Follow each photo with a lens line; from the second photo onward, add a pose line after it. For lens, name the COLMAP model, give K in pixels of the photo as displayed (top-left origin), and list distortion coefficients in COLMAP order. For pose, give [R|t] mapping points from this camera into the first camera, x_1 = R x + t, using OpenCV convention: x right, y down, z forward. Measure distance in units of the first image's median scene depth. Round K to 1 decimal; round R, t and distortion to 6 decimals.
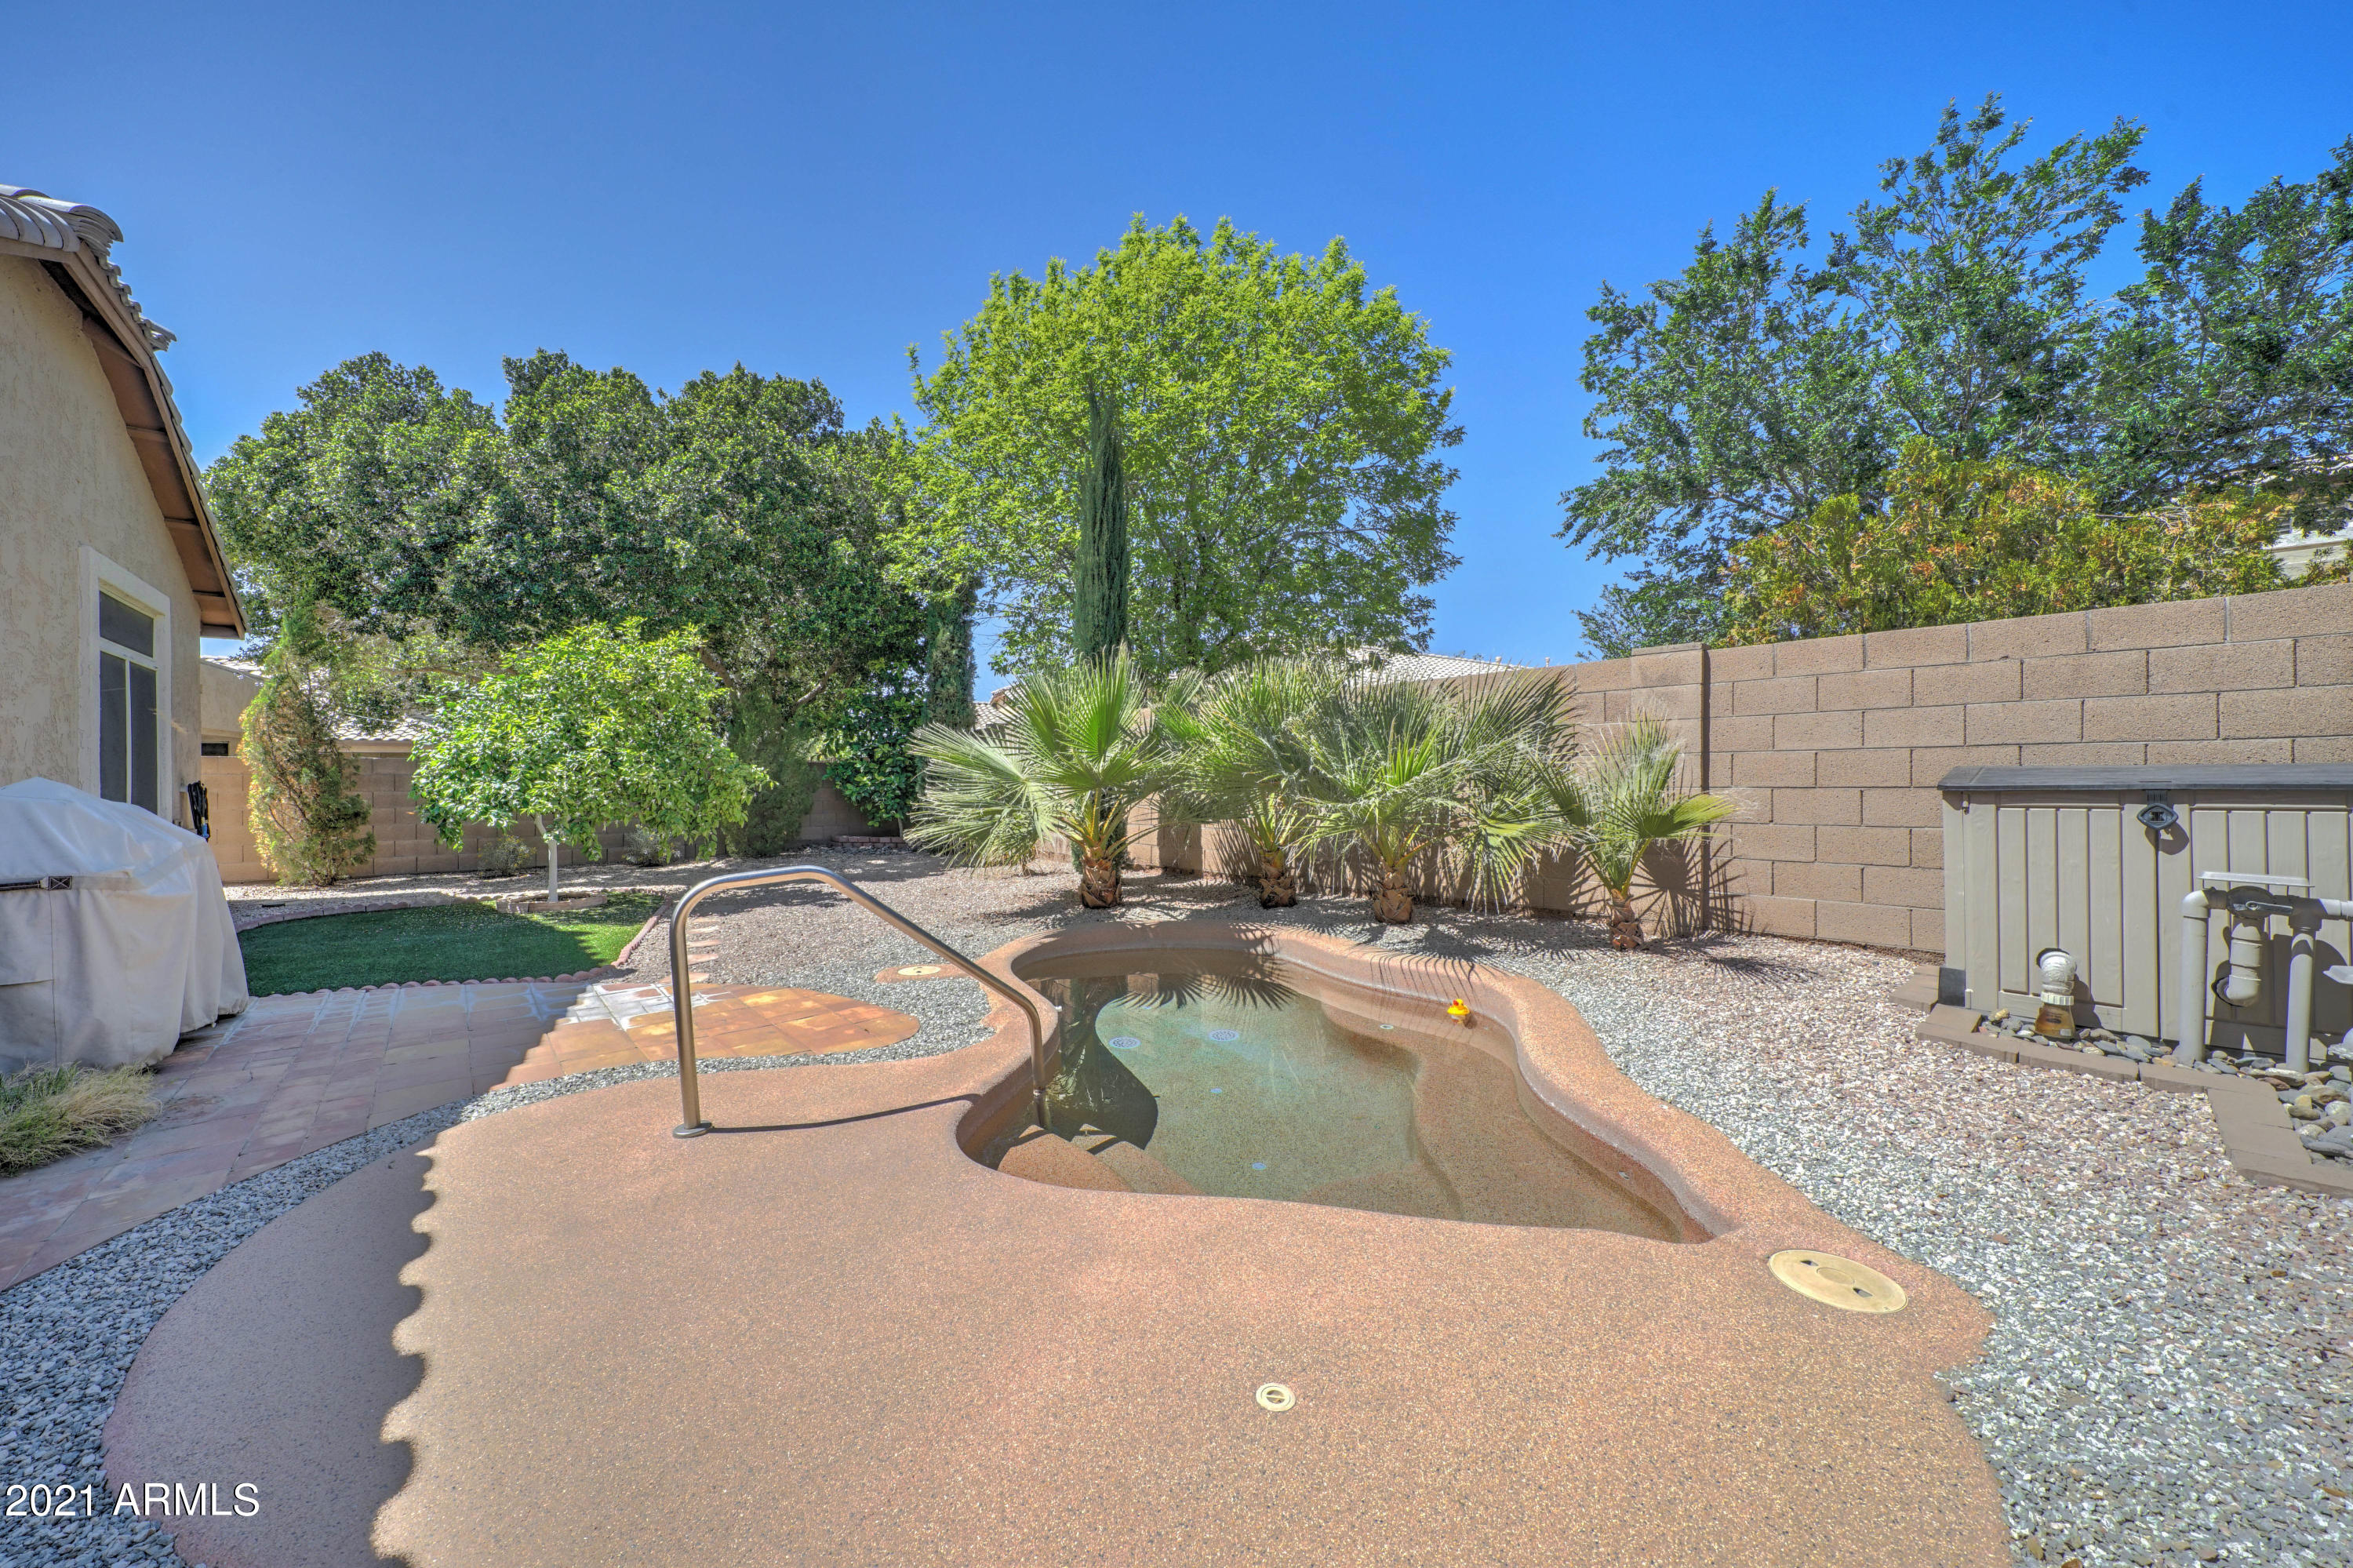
lens RADIAL K [[857.2, 0, 1169.1], [0, 857.2, 781.2], [0, 0, 1]] dist [-0.001989, -0.000107]
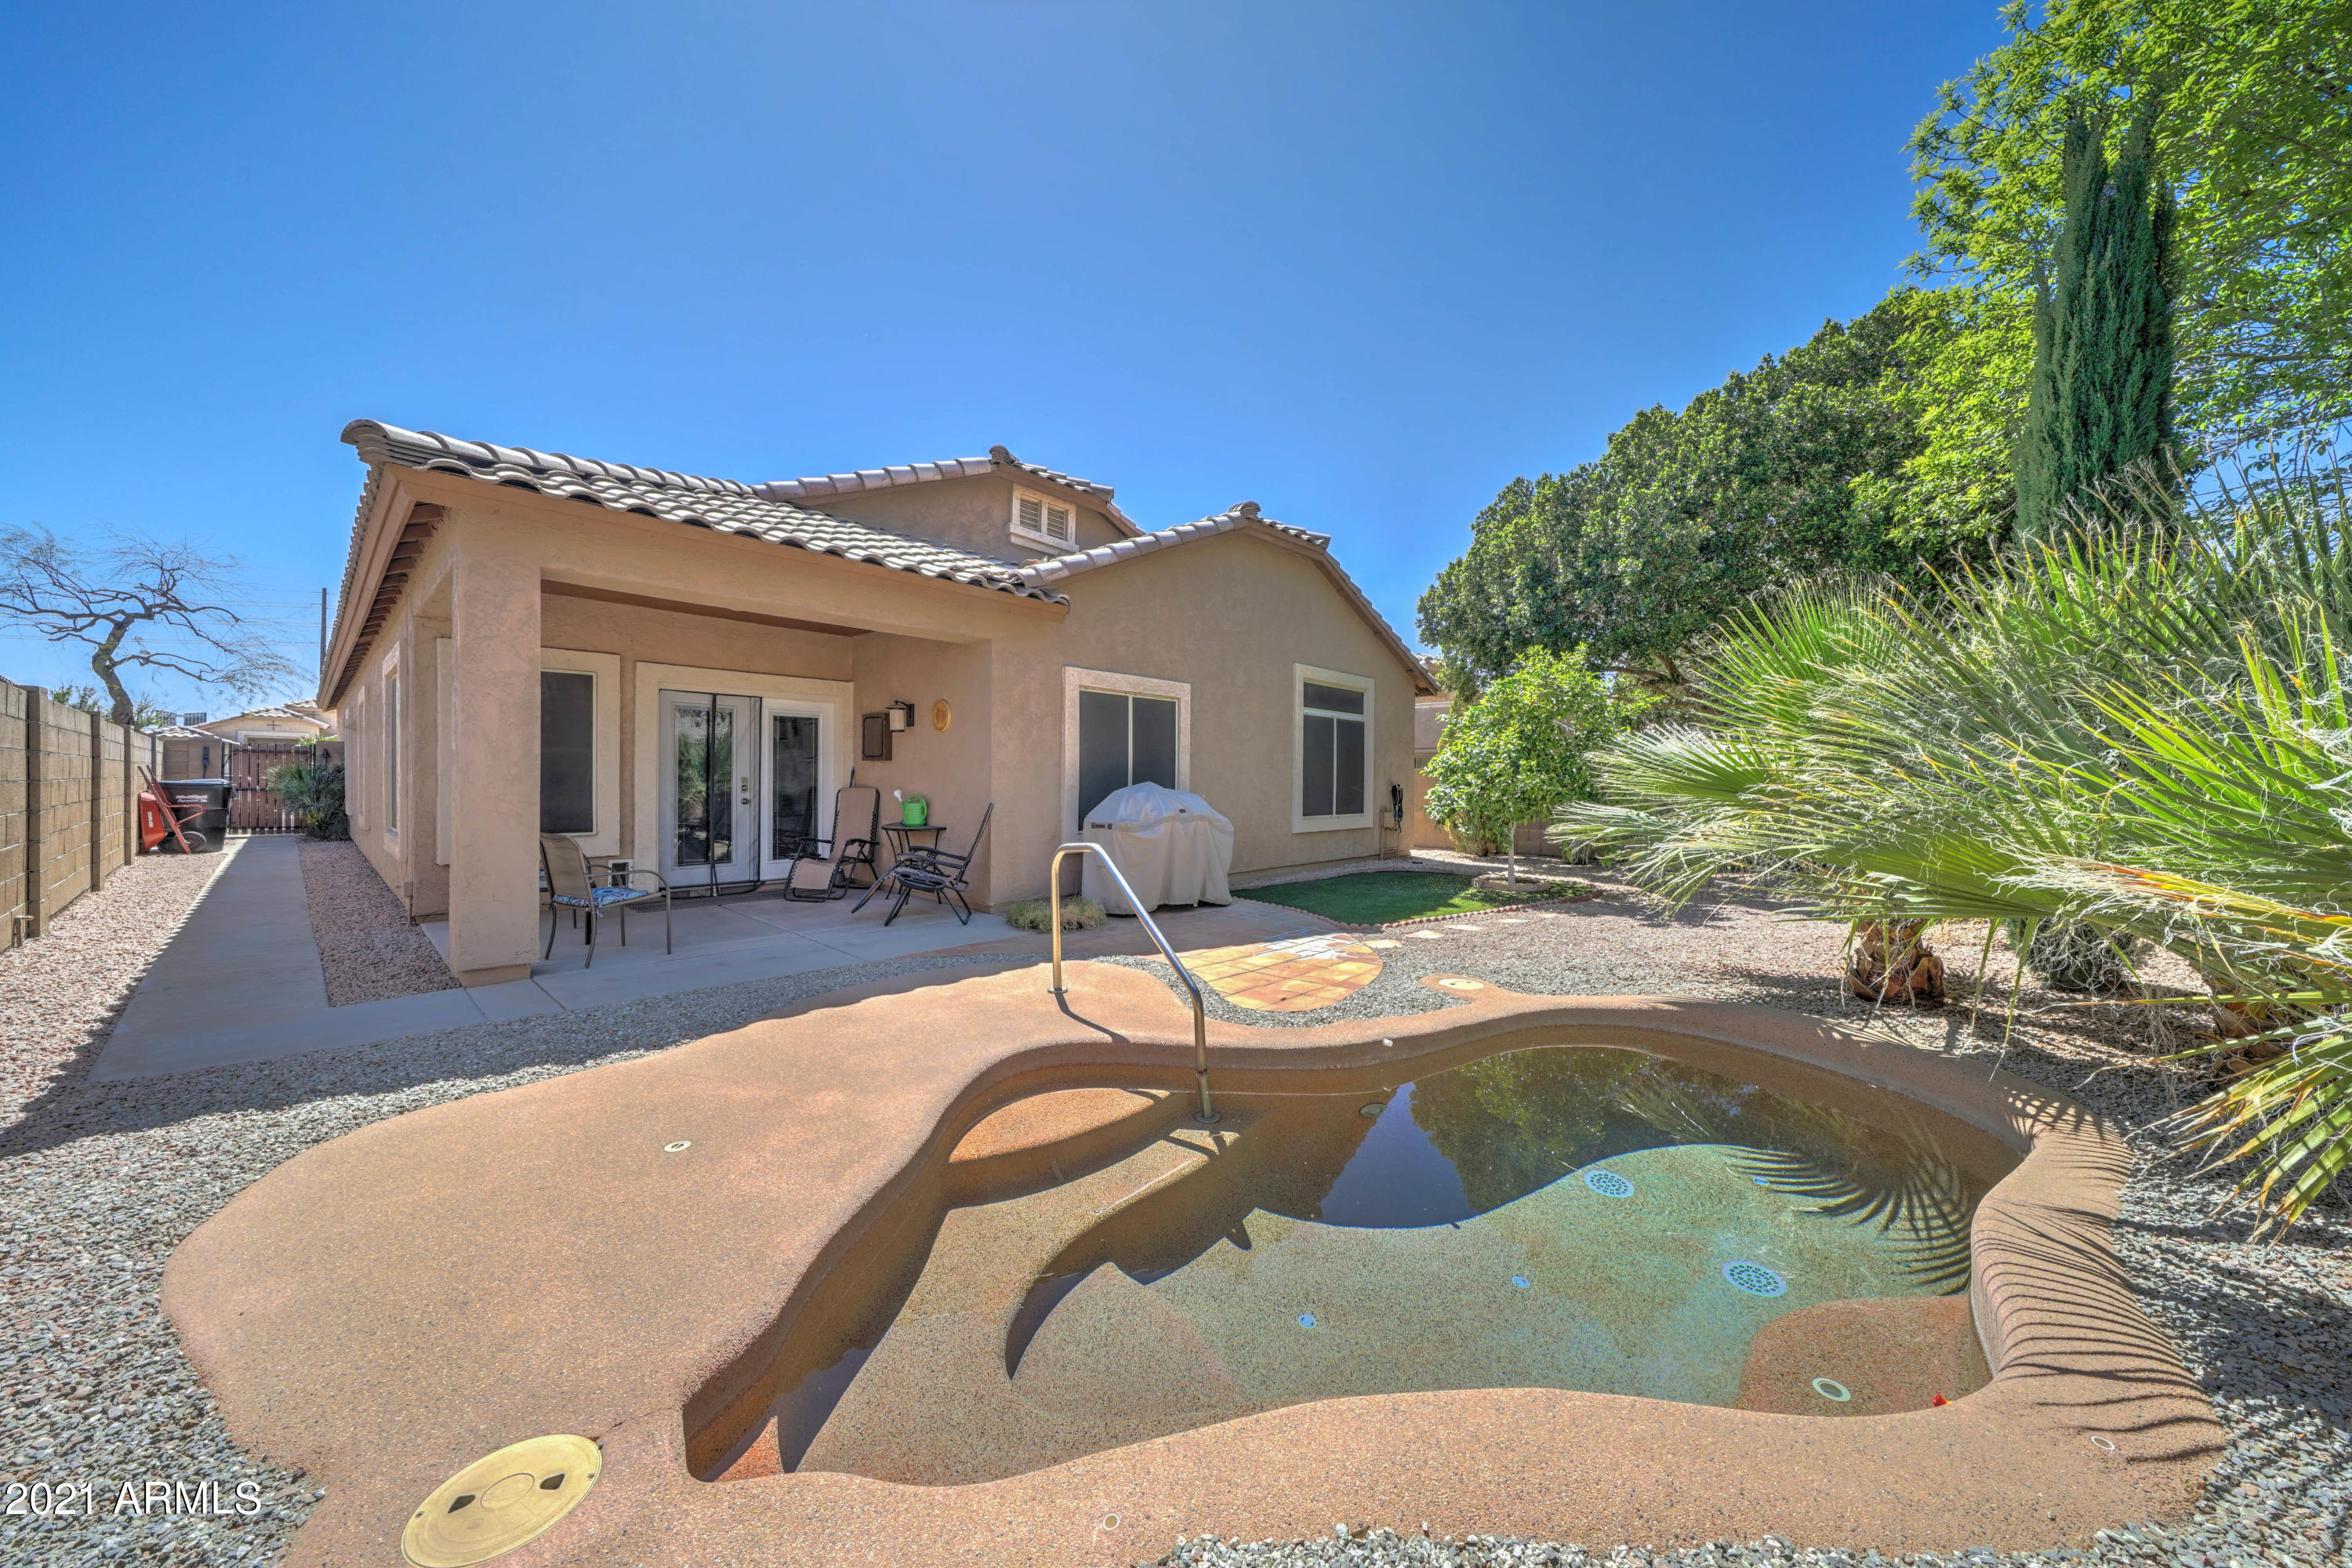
lens RADIAL K [[796.9, 0, 1165.8], [0, 796.9, 776.7], [0, 0, 1]] dist [0.002236, 0.000153]
pose [[0.121995, 0.001299, -0.992530, 0.925064], [-0.013255, 0.999912, -0.000320, -0.018981], [0.992442, 0.013195, 0.122001, 0.890751]]
